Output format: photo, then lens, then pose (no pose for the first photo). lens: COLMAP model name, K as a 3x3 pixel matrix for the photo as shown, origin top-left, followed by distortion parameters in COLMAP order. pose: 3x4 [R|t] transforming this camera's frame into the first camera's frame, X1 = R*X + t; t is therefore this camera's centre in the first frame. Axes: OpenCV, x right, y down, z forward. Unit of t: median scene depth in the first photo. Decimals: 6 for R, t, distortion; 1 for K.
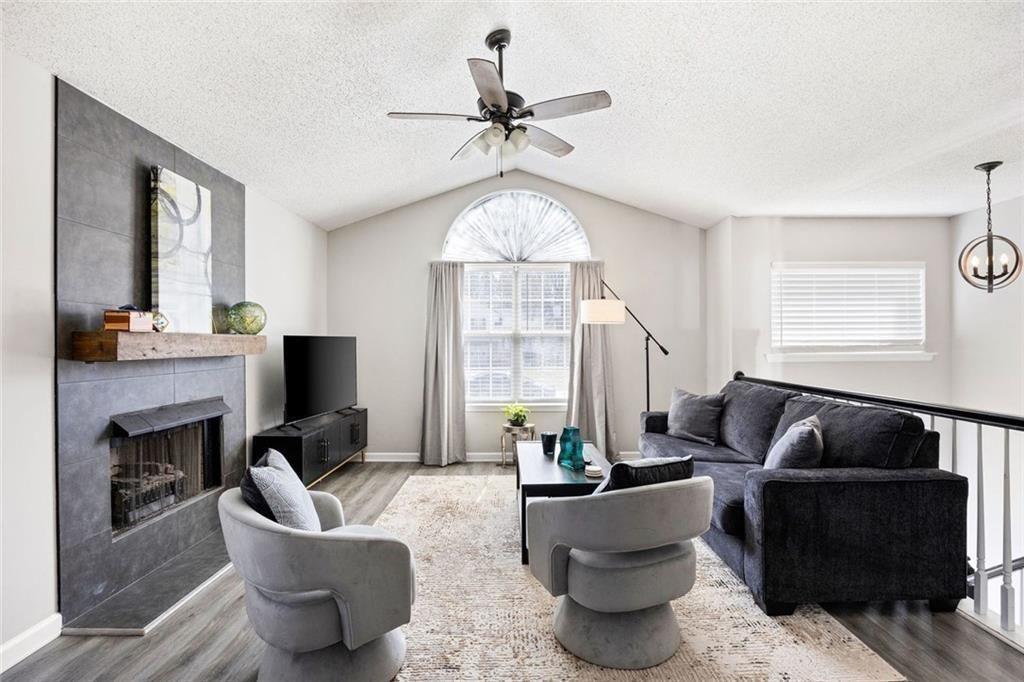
lens RADIAL K [[502.0, 0, 513.6], [0, 502.0, 339.6], [0, 0, 1]] dist [-0.004257, -0.000520]
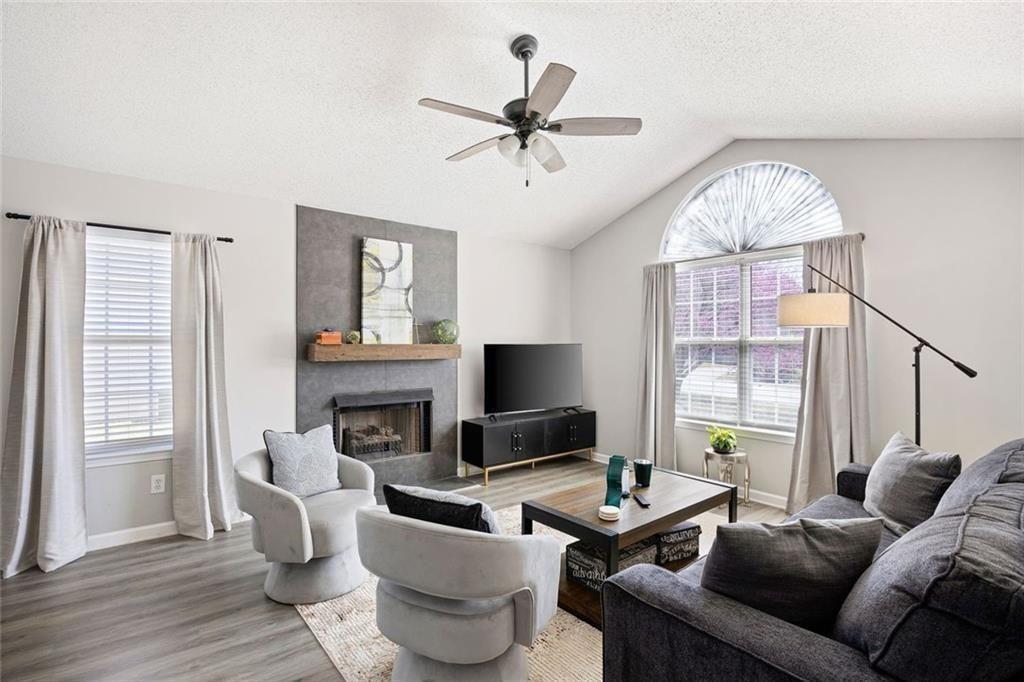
lens RADIAL K [[479.9, 0, 507.6], [0, 479.9, 339.1], [0, 0, 1]] dist [-0.009315, -0.000580]
pose [[0.612113, -0.003702, -0.790761, 0.449921], [0.000977, 0.999992, -0.003925, -0.013120], [0.790769, 0.001631, 0.612112, 0.259166]]
